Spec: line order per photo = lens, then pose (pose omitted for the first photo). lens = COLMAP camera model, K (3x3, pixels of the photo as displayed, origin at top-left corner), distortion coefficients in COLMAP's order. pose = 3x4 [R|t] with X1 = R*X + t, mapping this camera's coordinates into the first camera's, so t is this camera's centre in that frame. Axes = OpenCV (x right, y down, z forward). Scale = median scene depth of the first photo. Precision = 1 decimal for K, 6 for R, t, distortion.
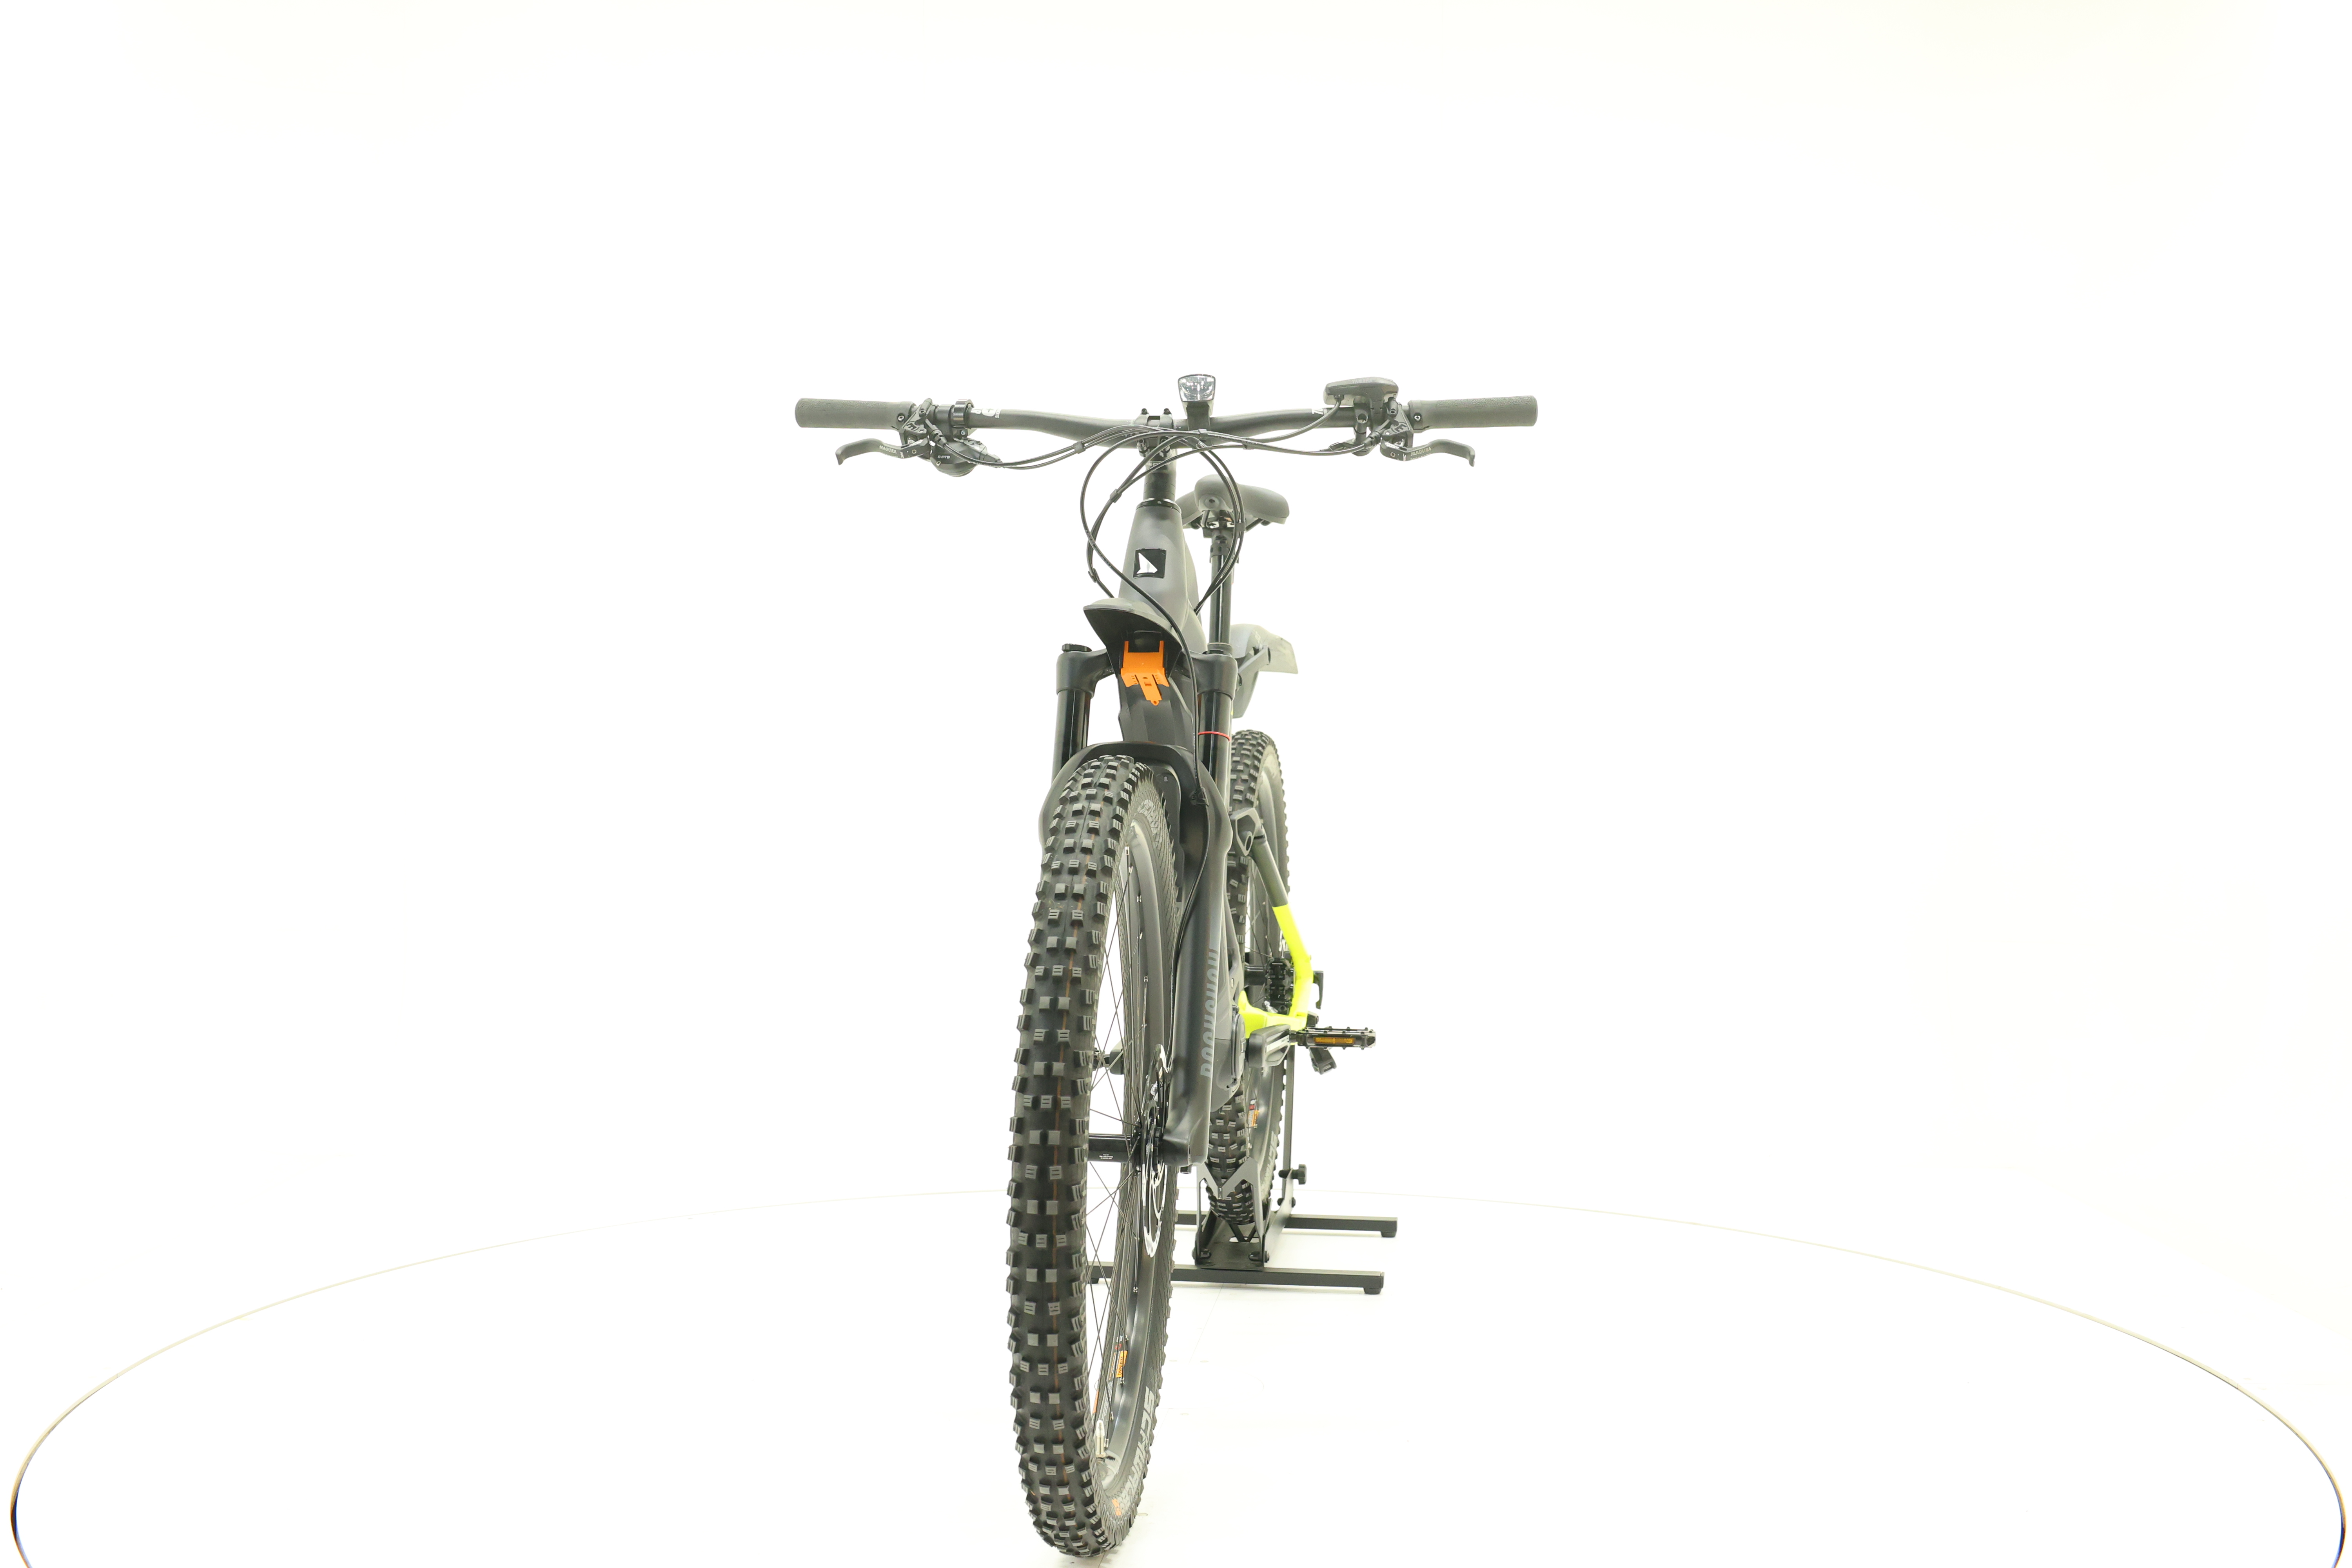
lens RADIAL K [[2270.6, 0, 1175.4], [0, 2270.6, 763.0], [0, 0, 1]] dist [-0.016258, 0.000000]
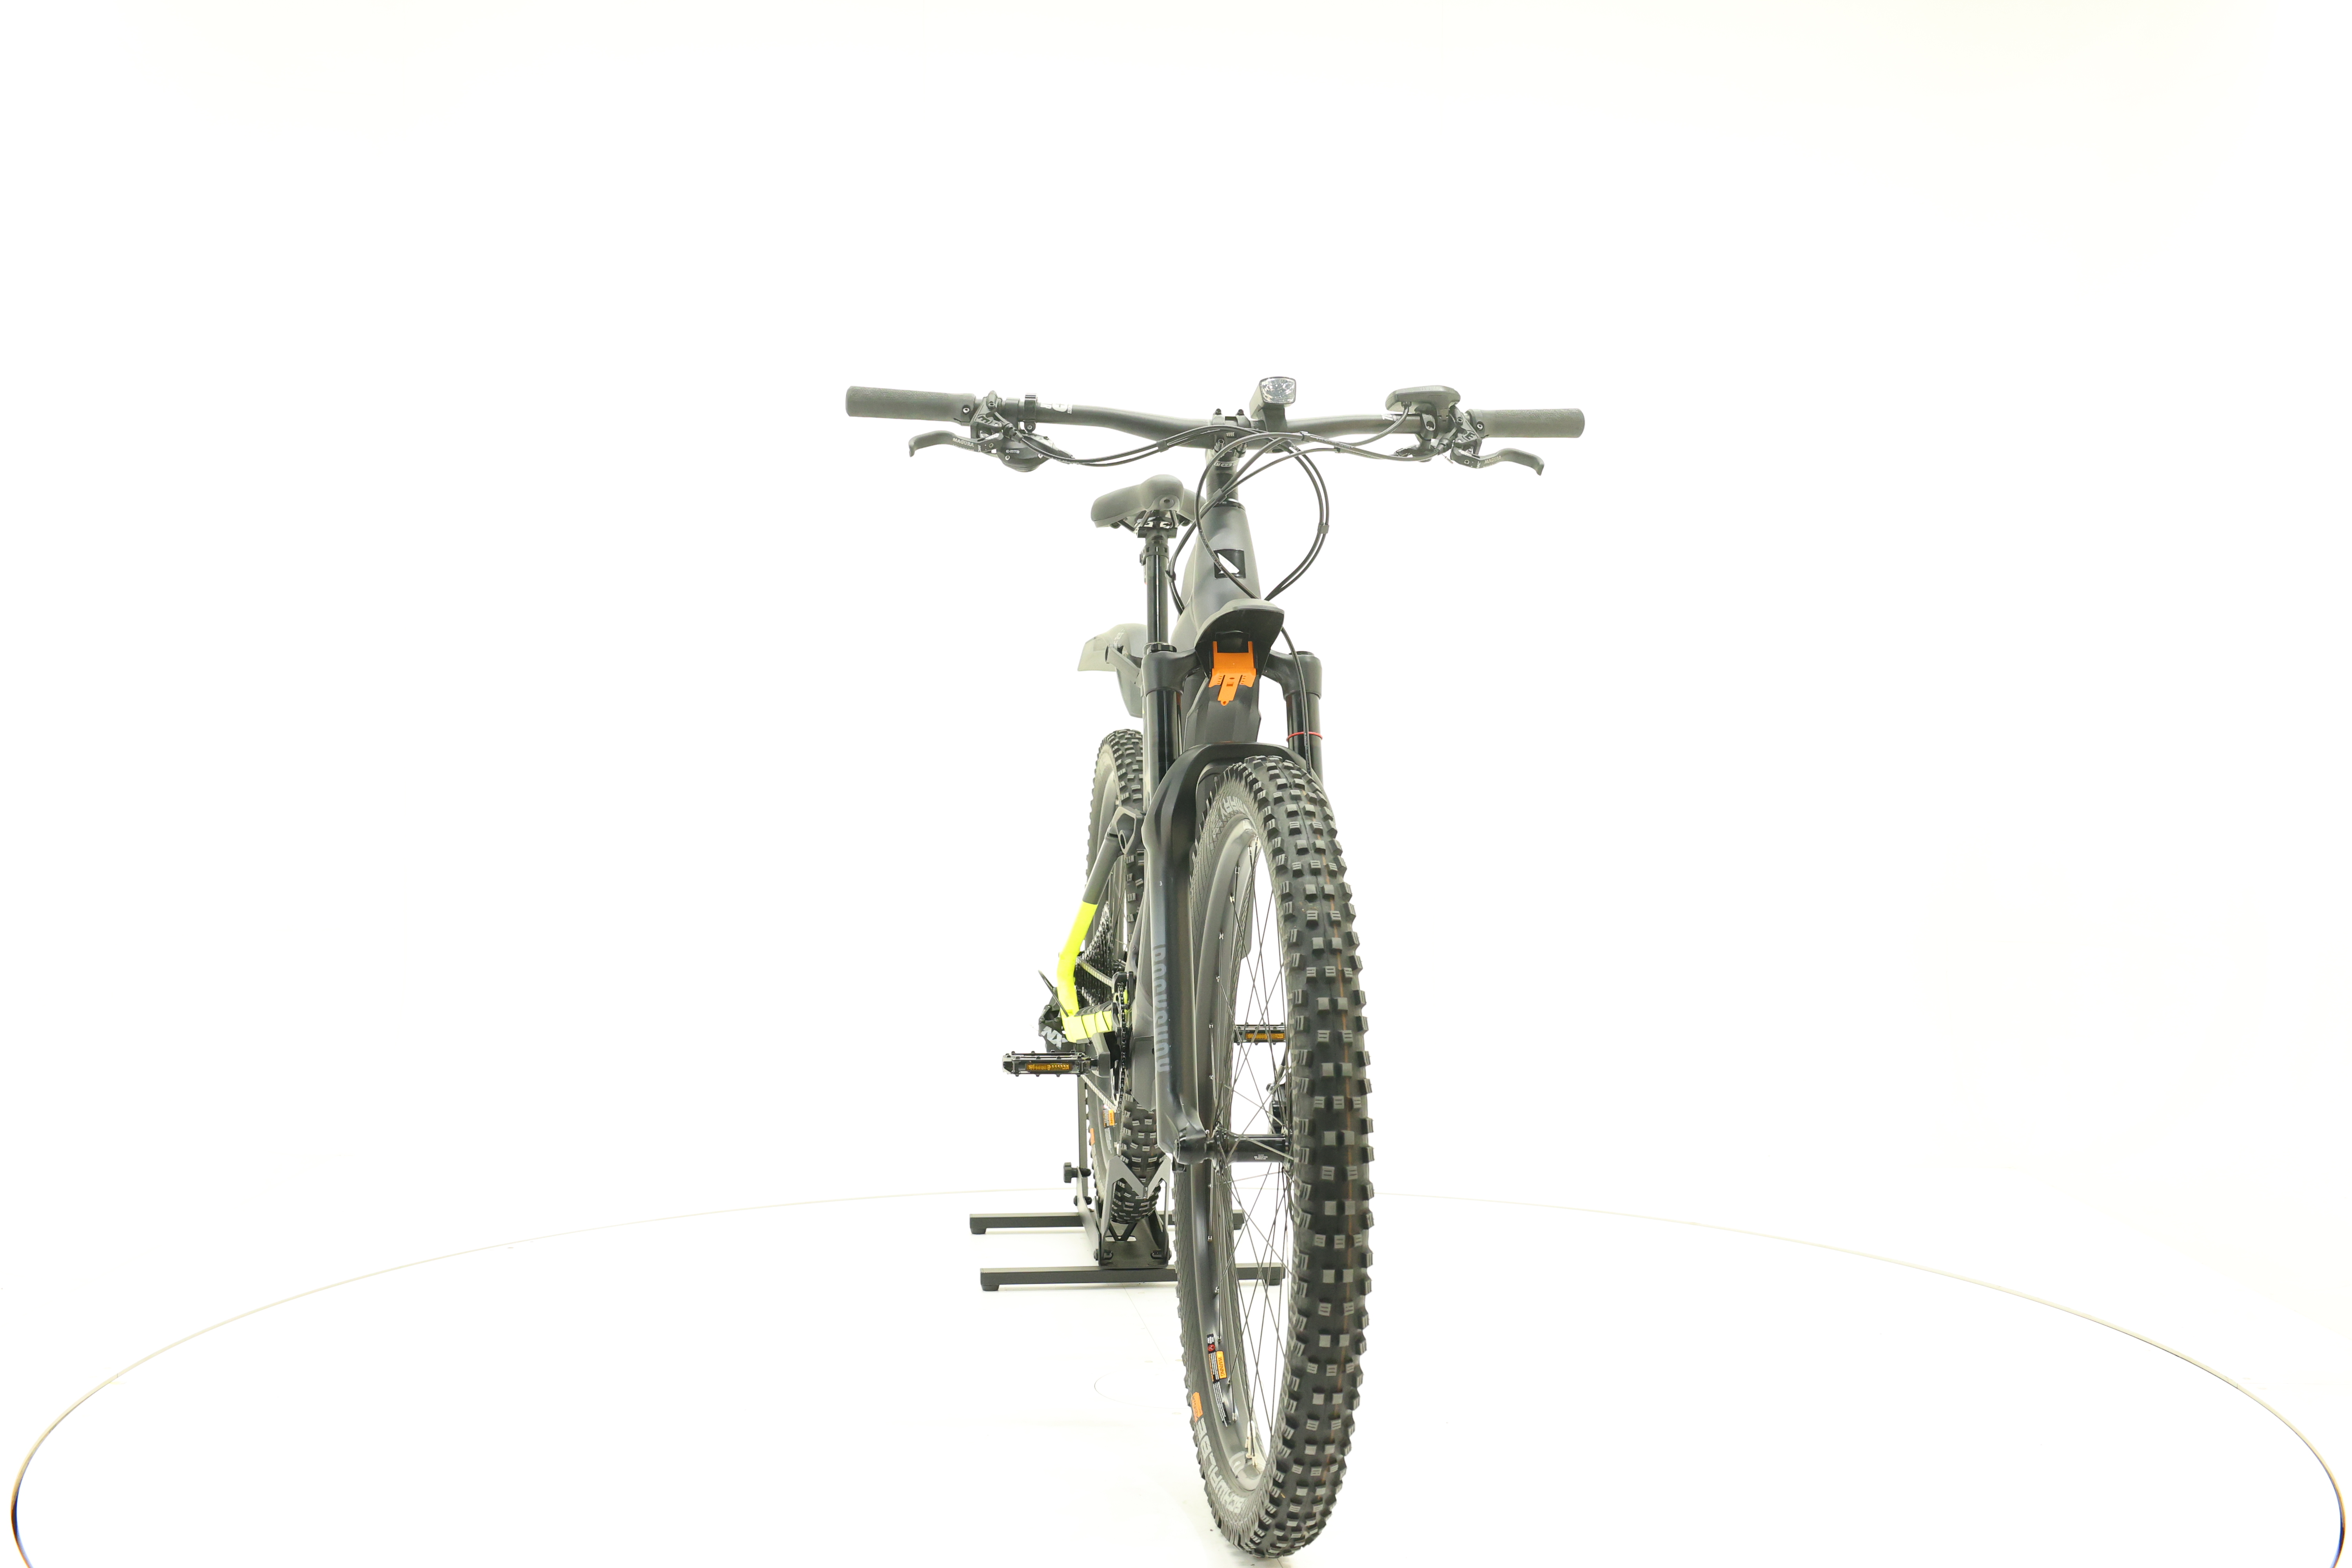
lens RADIAL K [[2270.6, 0, 1162.1], [0, 2270.6, 769.3], [0, 0, 1]] dist [-0.016258, 0.000000]
pose [[0.974316, -0.004141, 0.225147, -0.264333], [0.003373, 0.999987, 0.003792, -0.001322], [-0.225159, -0.002935, 0.974318, 0.031229]]
